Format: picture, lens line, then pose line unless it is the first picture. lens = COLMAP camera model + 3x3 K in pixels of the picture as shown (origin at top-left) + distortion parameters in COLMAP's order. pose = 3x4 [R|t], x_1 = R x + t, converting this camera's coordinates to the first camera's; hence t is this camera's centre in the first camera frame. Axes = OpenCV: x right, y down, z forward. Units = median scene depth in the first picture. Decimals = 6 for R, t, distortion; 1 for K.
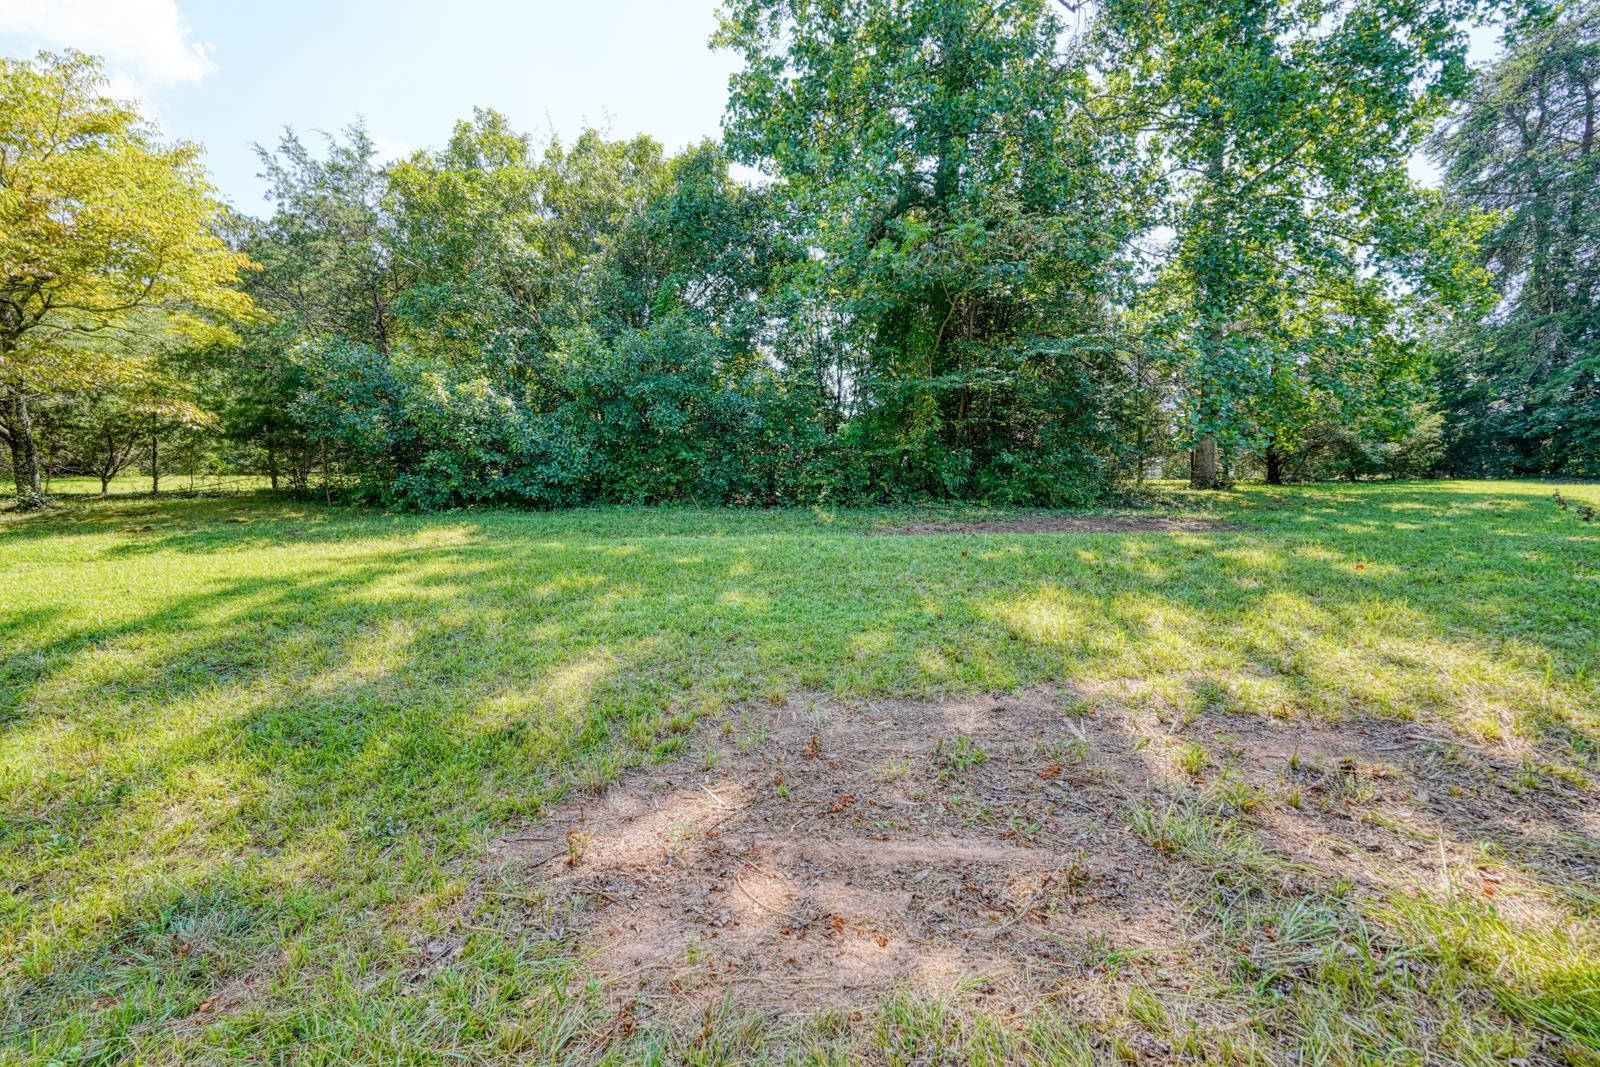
lens RADIAL K [[698.1, 0, 800.0], [0, 698.1, 533.5], [0, 0, 1]] dist [-0.018947, 0.009055]
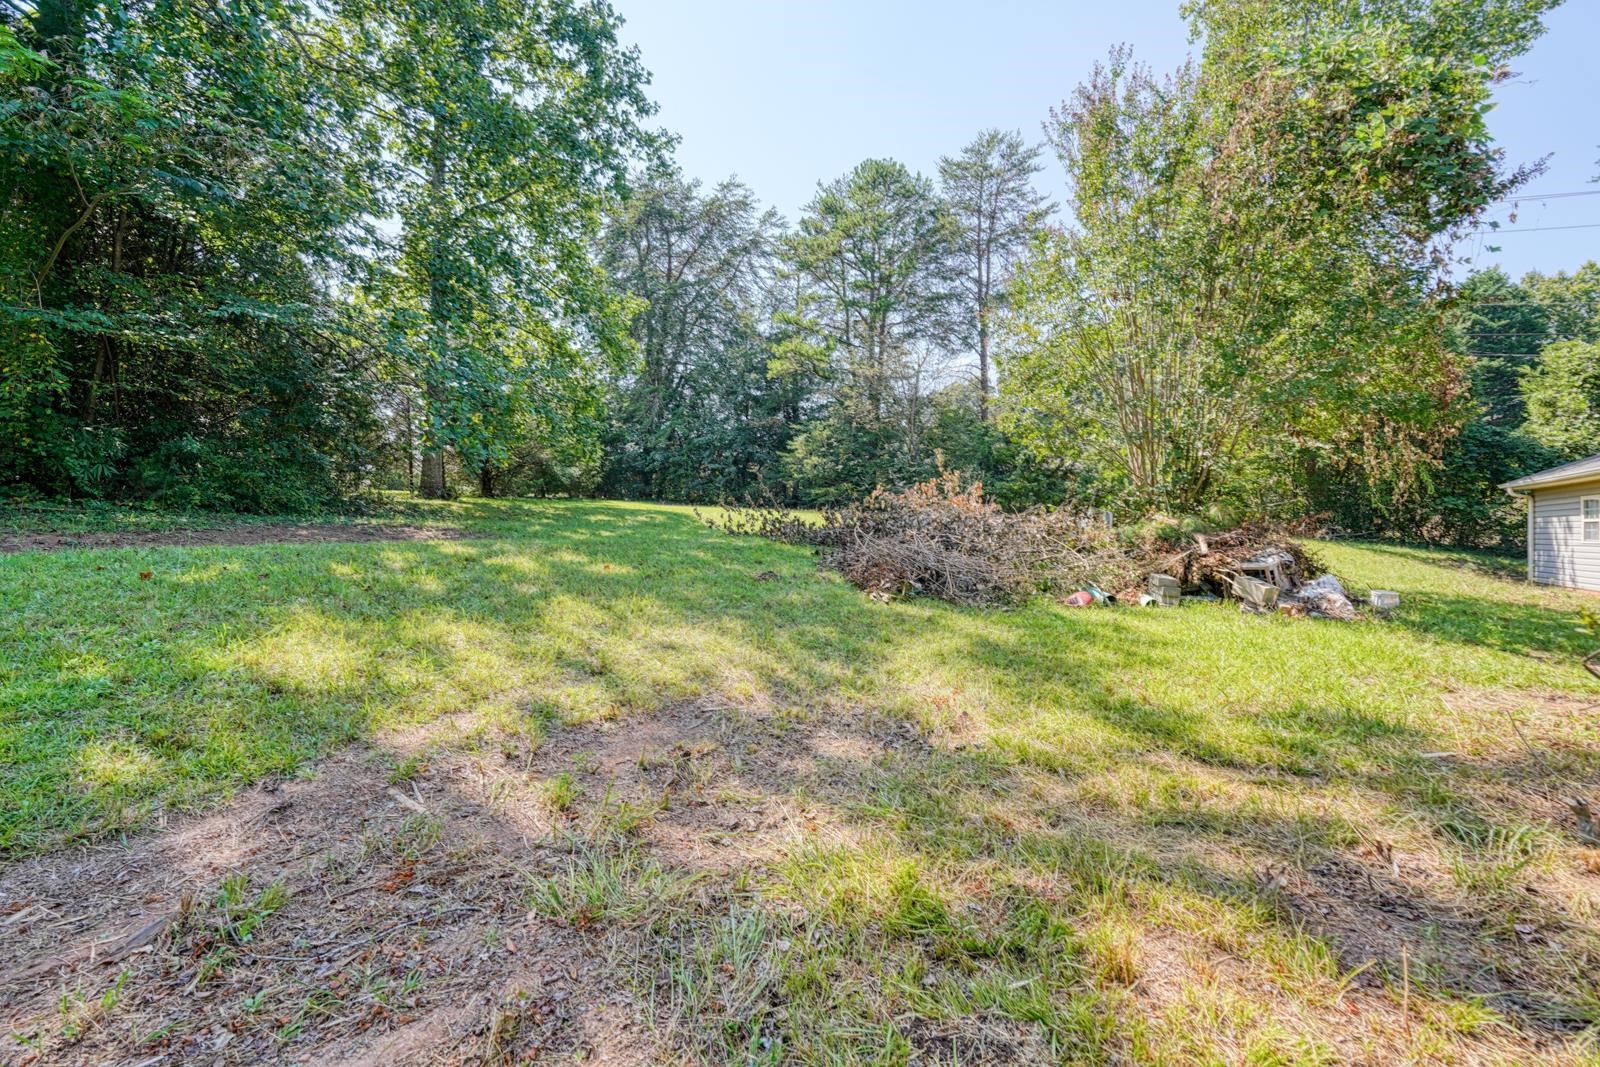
lens RADIAL K [[698.1, 0, 800.0], [0, 698.1, 533.5], [0, 0, 1]] dist [-0.018947, 0.009055]
pose [[0.507330, -0.005970, 0.861731, -0.013779], [0.021857, 0.999743, -0.005942, 0.006484], [-0.861475, 0.021849, 0.507330, 0.144730]]
